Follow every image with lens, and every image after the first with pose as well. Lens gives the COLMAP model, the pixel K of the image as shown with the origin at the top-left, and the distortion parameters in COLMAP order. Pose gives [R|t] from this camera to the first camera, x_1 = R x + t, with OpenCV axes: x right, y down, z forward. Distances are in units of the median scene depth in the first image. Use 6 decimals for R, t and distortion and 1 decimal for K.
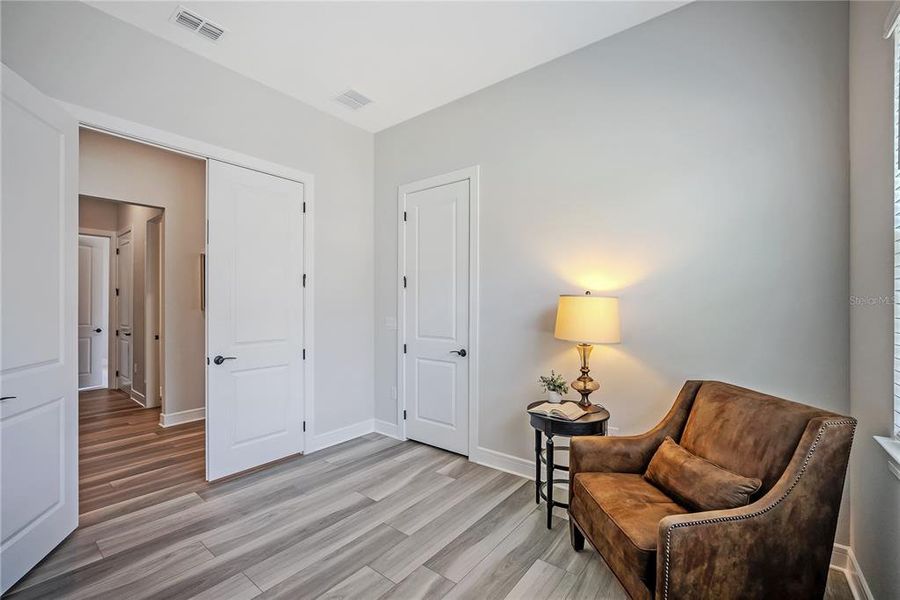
lens RADIAL K [[380.6, 0, 450.0], [0, 380.6, 297.0], [0, 0, 1]] dist [-0.010516, 0.000216]
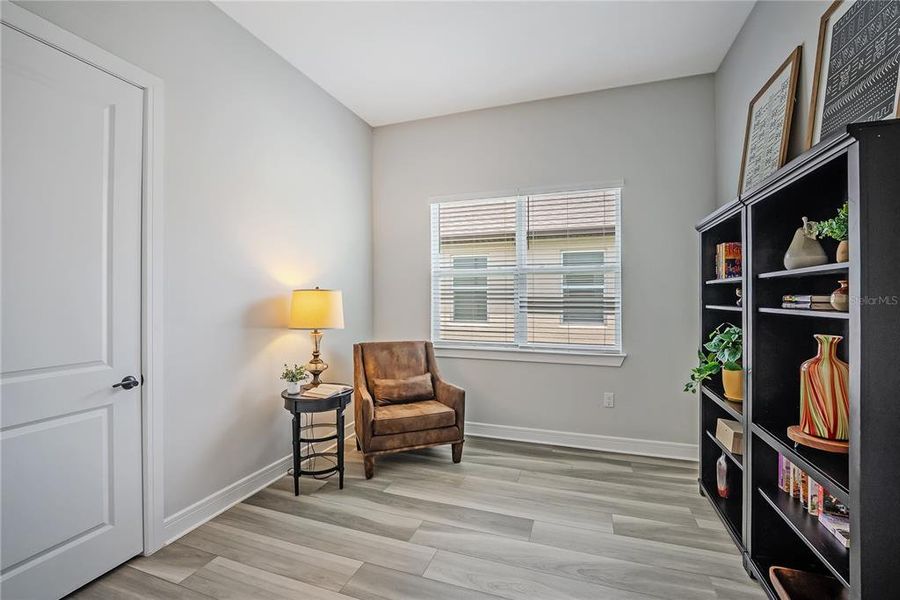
lens RADIAL K [[380.6, 0, 450.0], [0, 380.6, 297.0], [0, 0, 1]] dist [-0.010516, 0.000216]
pose [[-0.306699, 0.007491, 0.951777, -0.859397], [-0.010727, 0.999878, -0.011326, 0.024542], [-0.951746, -0.013683, -0.306581, 0.934404]]
